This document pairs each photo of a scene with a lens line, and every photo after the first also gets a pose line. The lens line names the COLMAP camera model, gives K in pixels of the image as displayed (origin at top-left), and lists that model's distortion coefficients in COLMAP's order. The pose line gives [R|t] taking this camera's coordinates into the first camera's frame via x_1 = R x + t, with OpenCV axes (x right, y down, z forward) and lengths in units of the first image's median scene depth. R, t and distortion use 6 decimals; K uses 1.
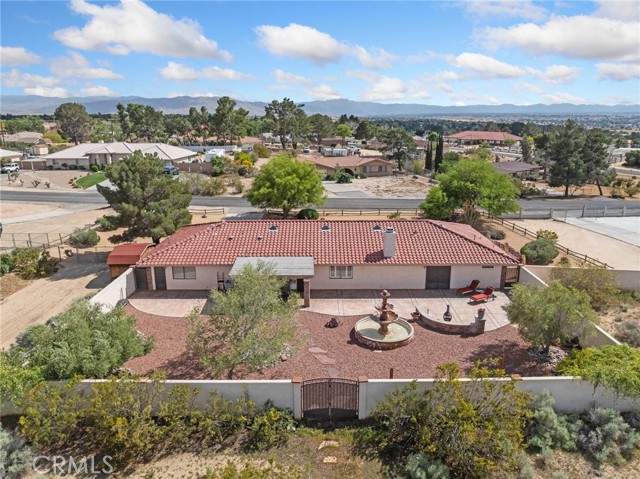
lens RADIAL K [[443.7, 0, 320.0], [0, 443.7, 239.5], [0, 0, 1]] dist [-0.034187, -0.005864]
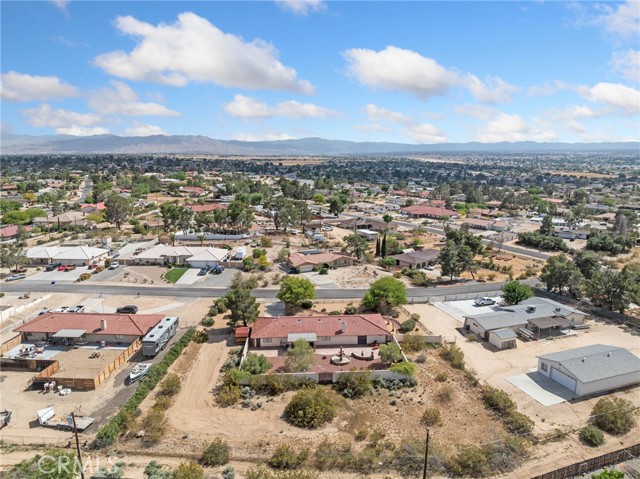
lens RADIAL K [[443.7, 0, 320.0], [0, 443.7, 239.5], [0, 0, 1]] dist [-0.034187, -0.005864]
pose [[0.998290, -0.011385, 0.057341, -0.135959], [0.015993, 0.996621, -0.080566, -0.307295], [-0.056230, 0.081345, 0.995099, -1.712020]]
